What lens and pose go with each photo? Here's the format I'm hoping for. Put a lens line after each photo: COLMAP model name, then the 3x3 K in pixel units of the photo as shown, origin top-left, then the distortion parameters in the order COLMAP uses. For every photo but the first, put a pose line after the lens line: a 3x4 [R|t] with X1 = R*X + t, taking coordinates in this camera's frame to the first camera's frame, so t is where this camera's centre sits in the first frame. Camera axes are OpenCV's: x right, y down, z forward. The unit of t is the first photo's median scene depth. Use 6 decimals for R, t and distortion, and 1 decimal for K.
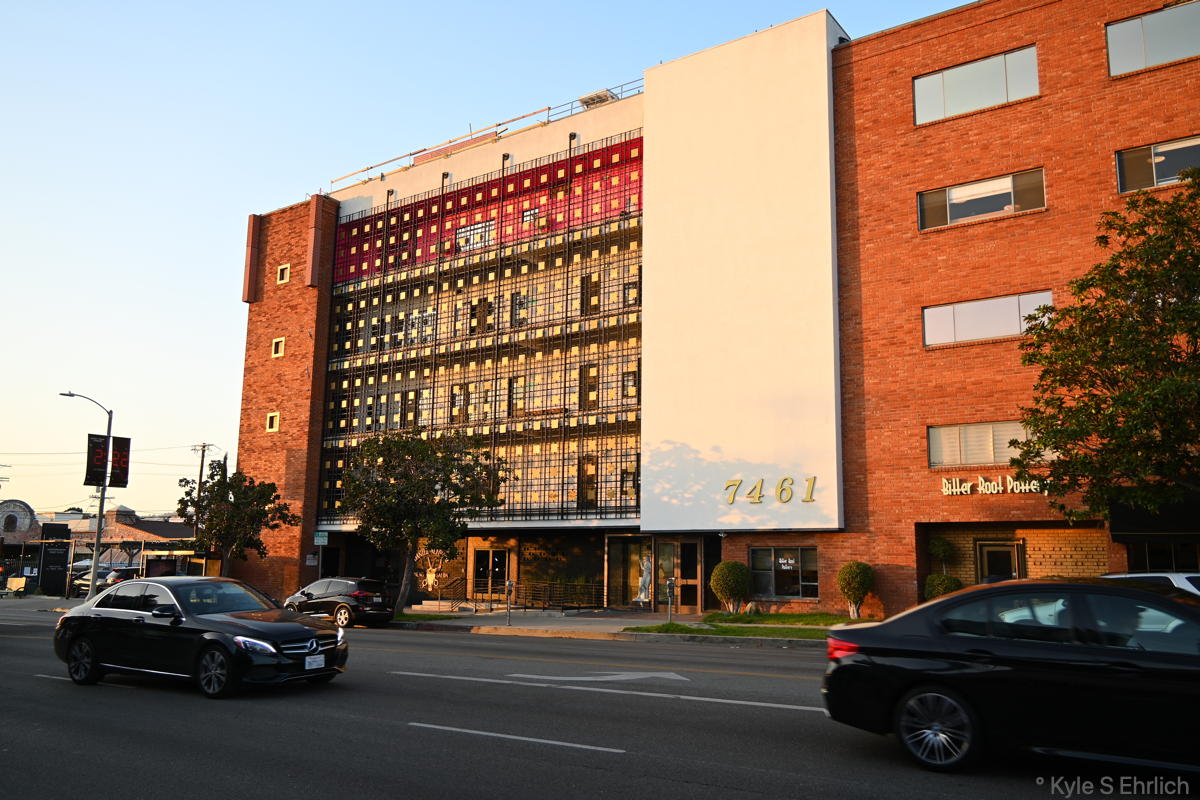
lens RADIAL K [[980.6, 0, 601.7], [0, 980.6, 398.9], [0, 0, 1]] dist [0.009475, -0.011078]
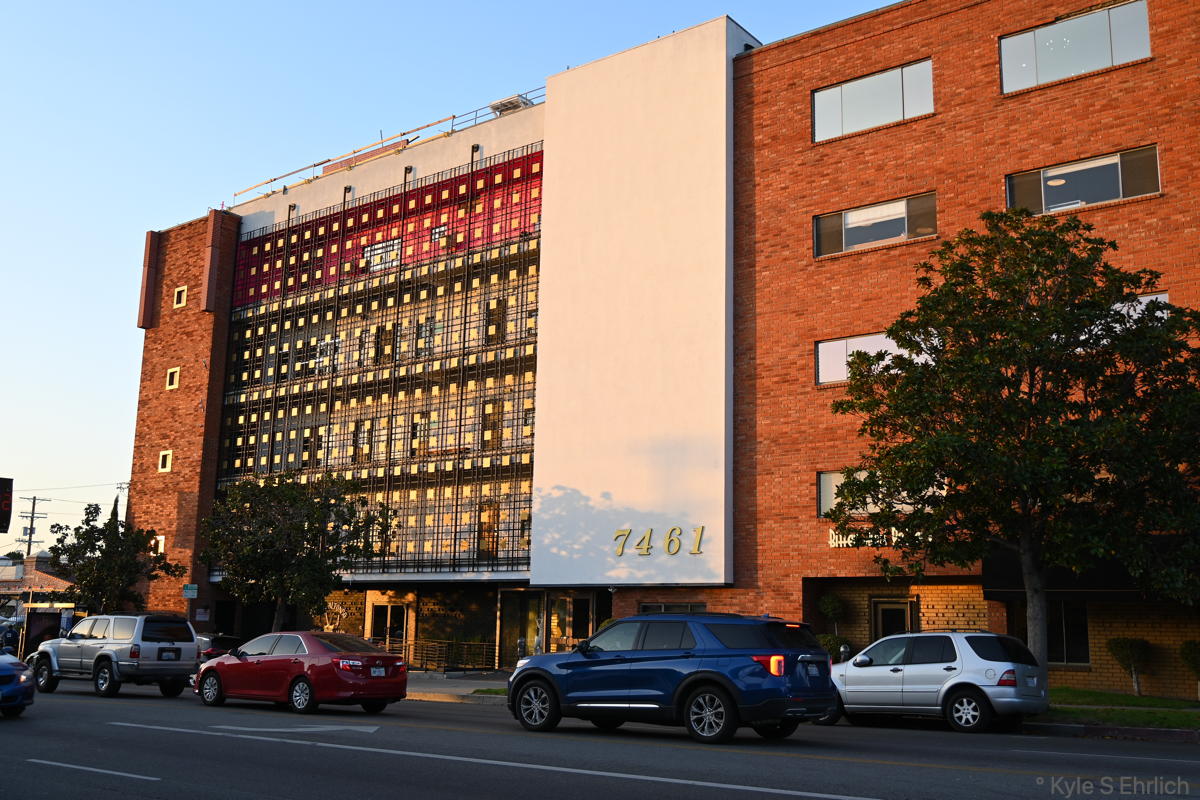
lens RADIAL K [[1180.1, 0, 602.2], [0, 1180.1, 399.7], [0, 0, 1]] dist [-0.022481, 0.005461]
pose [[0.999271, -0.000966, -0.038172, 0.131592], [0.000175, 0.999785, -0.020728, -0.012760], [0.038184, 0.020707, 0.999056, -0.081648]]
